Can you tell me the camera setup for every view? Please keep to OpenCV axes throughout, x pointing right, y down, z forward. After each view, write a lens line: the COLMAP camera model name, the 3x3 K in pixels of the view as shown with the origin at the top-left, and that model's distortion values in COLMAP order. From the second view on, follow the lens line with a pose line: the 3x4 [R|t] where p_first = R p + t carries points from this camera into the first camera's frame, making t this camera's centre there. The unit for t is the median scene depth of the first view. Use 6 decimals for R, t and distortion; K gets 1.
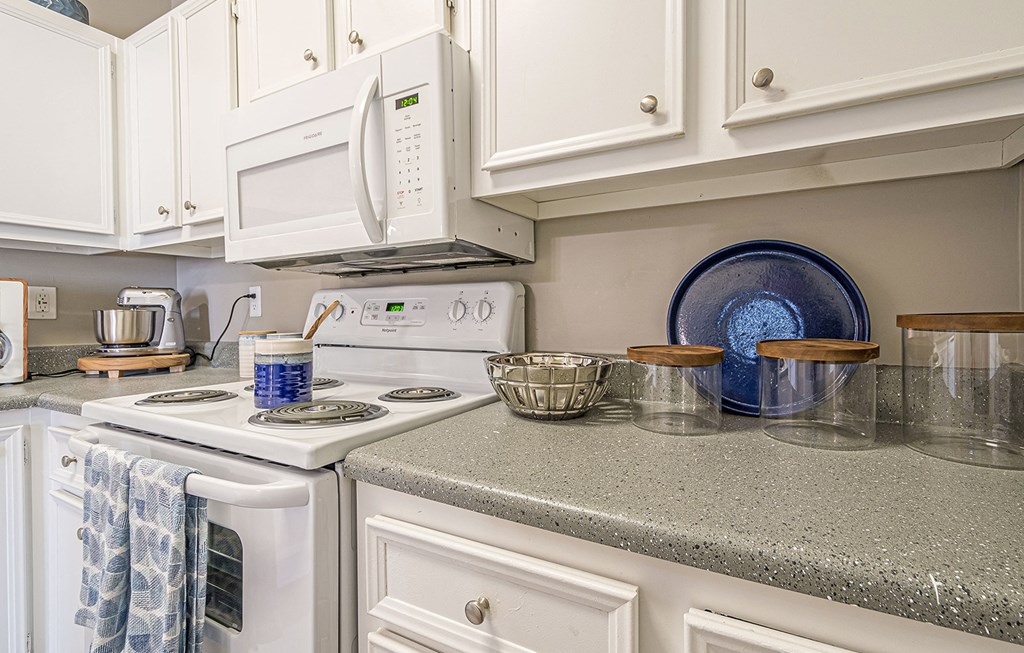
lens RADIAL K [[483.9, 0, 510.0], [0, 483.9, 327.4], [0, 0, 1]] dist [-0.003823, -0.000107]
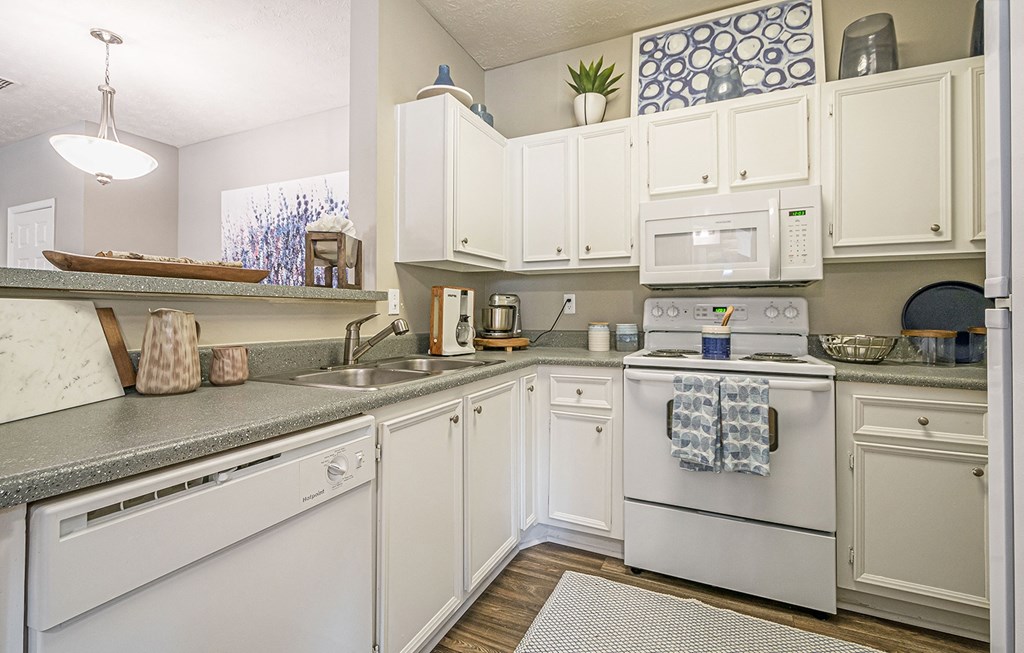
lens RADIAL K [[452.9, 0, 514.4], [0, 452.9, 315.8], [0, 0, 1]] dist [0.010651, -0.001648]
pose [[0.994946, 0.010184, 0.099893, -1.627847], [-0.008119, 0.999745, -0.021059, 0.033665], [-0.100082, 0.020141, 0.994775, -0.842366]]
